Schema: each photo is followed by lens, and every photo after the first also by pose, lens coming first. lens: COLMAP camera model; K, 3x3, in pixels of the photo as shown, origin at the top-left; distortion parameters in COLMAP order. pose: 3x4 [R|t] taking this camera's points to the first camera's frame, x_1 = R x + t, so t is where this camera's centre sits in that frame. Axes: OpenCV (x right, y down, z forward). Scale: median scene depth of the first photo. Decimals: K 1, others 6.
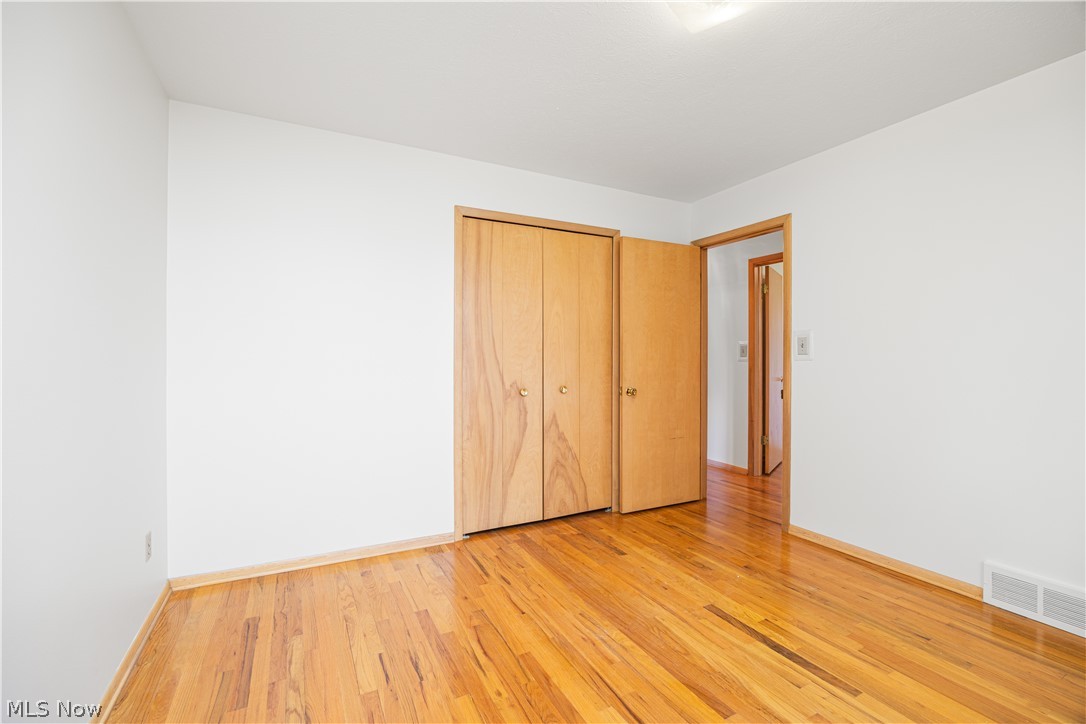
lens RADIAL K [[468.5, 0, 544.7], [0, 468.5, 355.4], [0, 0, 1]] dist [-0.018145, 0.000269]
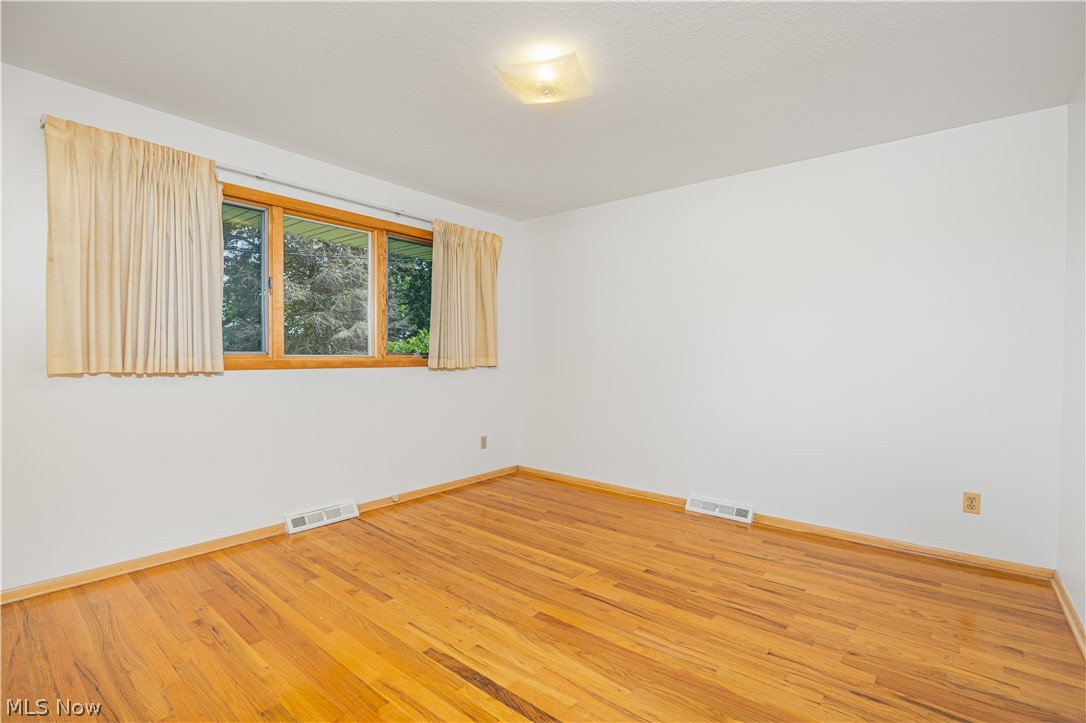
lens RADIAL K [[468.5, 0, 544.7], [0, 468.5, 354.9], [0, 0, 1]] dist [-0.018145, 0.000269]
pose [[-0.924109, -0.002780, -0.382120, 0.729896], [-0.004025, 0.999989, 0.002459, 0.023380], [0.382109, 0.003811, -0.924109, 1.831561]]
